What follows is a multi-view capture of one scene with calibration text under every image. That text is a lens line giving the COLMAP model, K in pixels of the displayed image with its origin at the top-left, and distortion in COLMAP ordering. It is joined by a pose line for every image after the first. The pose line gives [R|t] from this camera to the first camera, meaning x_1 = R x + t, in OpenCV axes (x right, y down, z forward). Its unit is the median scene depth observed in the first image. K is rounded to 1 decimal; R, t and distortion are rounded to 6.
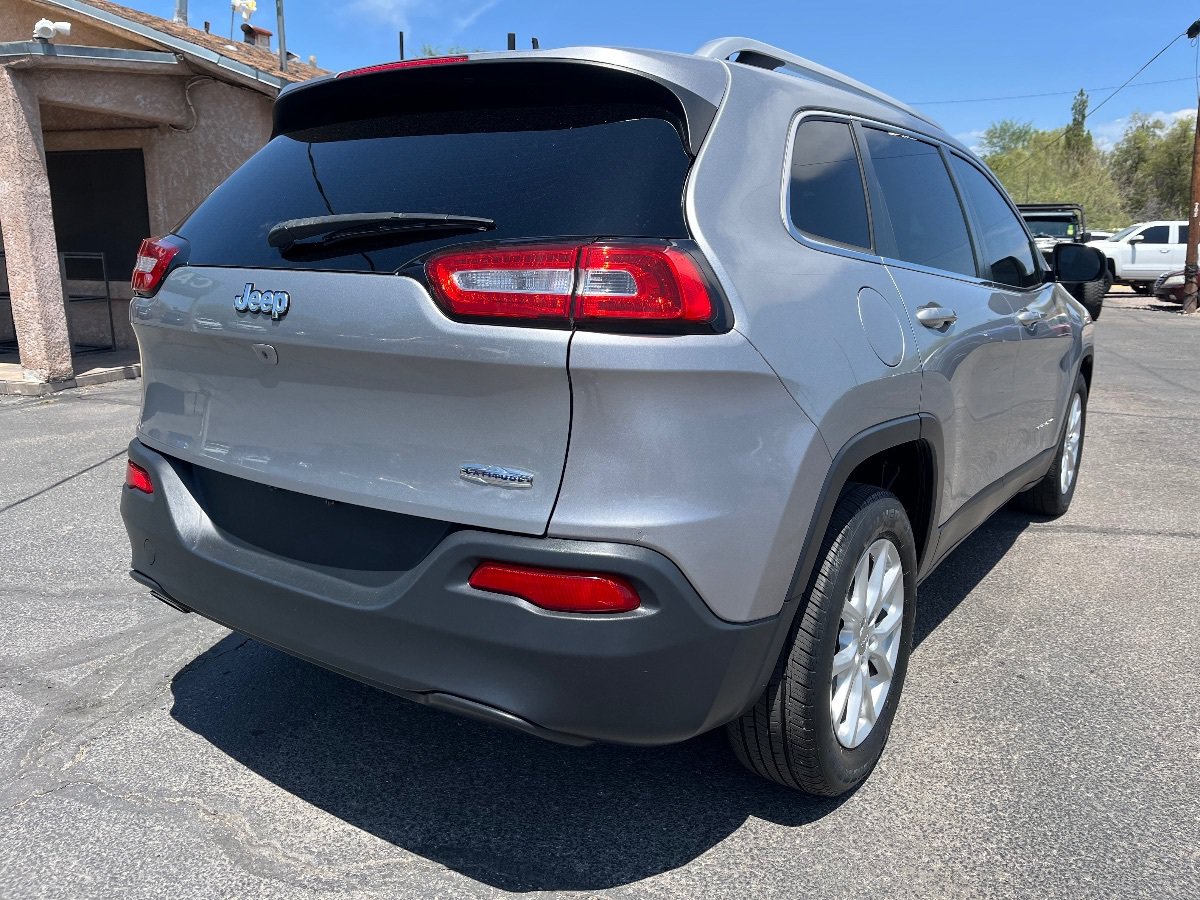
lens RADIAL K [[938.6, 0, 600.0], [0, 938.6, 450.0], [0, 0, 1]] dist [0.063041, -0.125886]
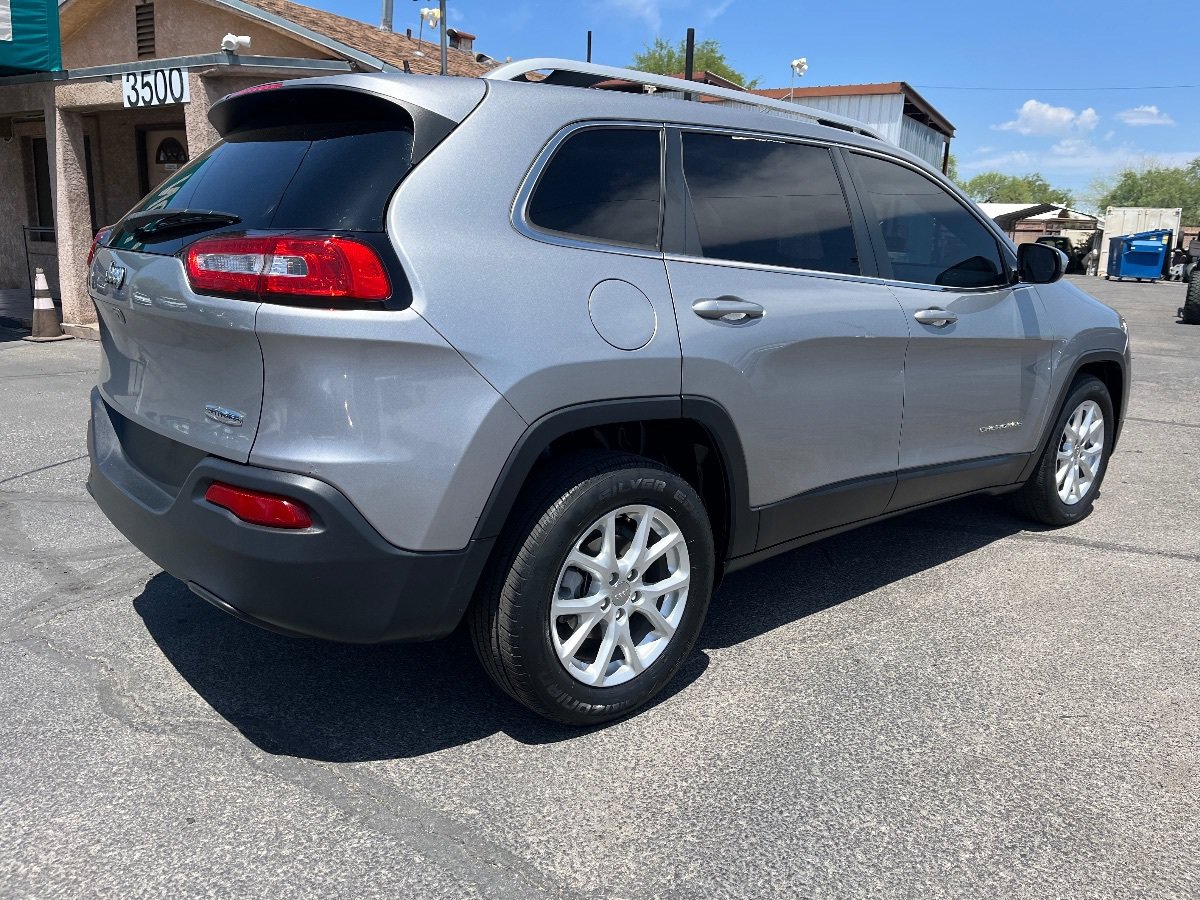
lens RADIAL K [[936.5, 0, 610.0], [0, 936.5, 447.7], [0, 0, 1]] dist [0.084008, -0.137145]
pose [[0.966213, 0.071009, -0.247770, 0.554135], [-0.068987, 0.997475, 0.016847, 0.010400], [0.248340, 0.000815, 0.968672, -0.090826]]
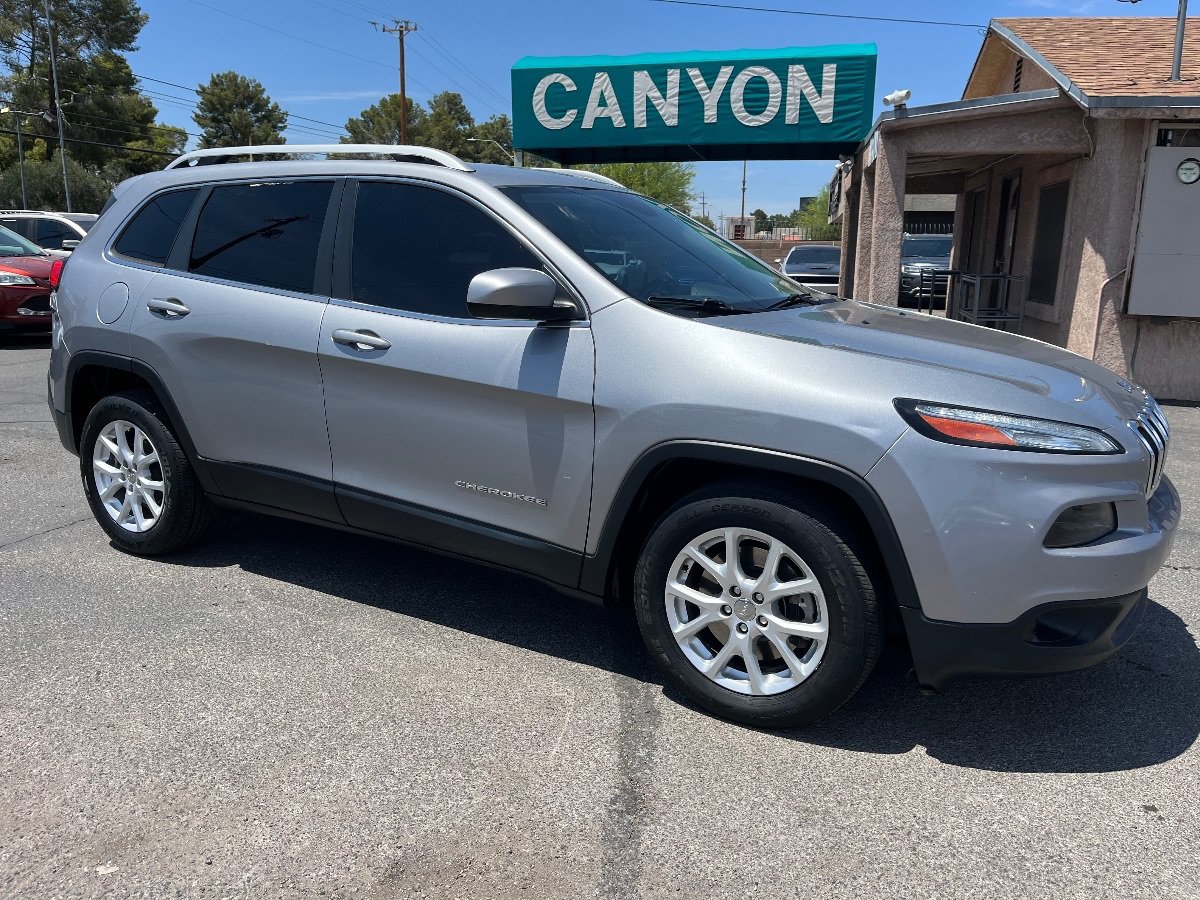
lens RADIAL K [[940.4, 0, 607.7], [0, 940.4, 438.1], [0, 0, 1]] dist [0.095134, -0.141061]
pose [[0.055417, 0.176822, -0.982682, 2.119580], [-0.212516, 0.963731, 0.161427, -0.373686], [0.975585, 0.199890, 0.090985, 1.693382]]
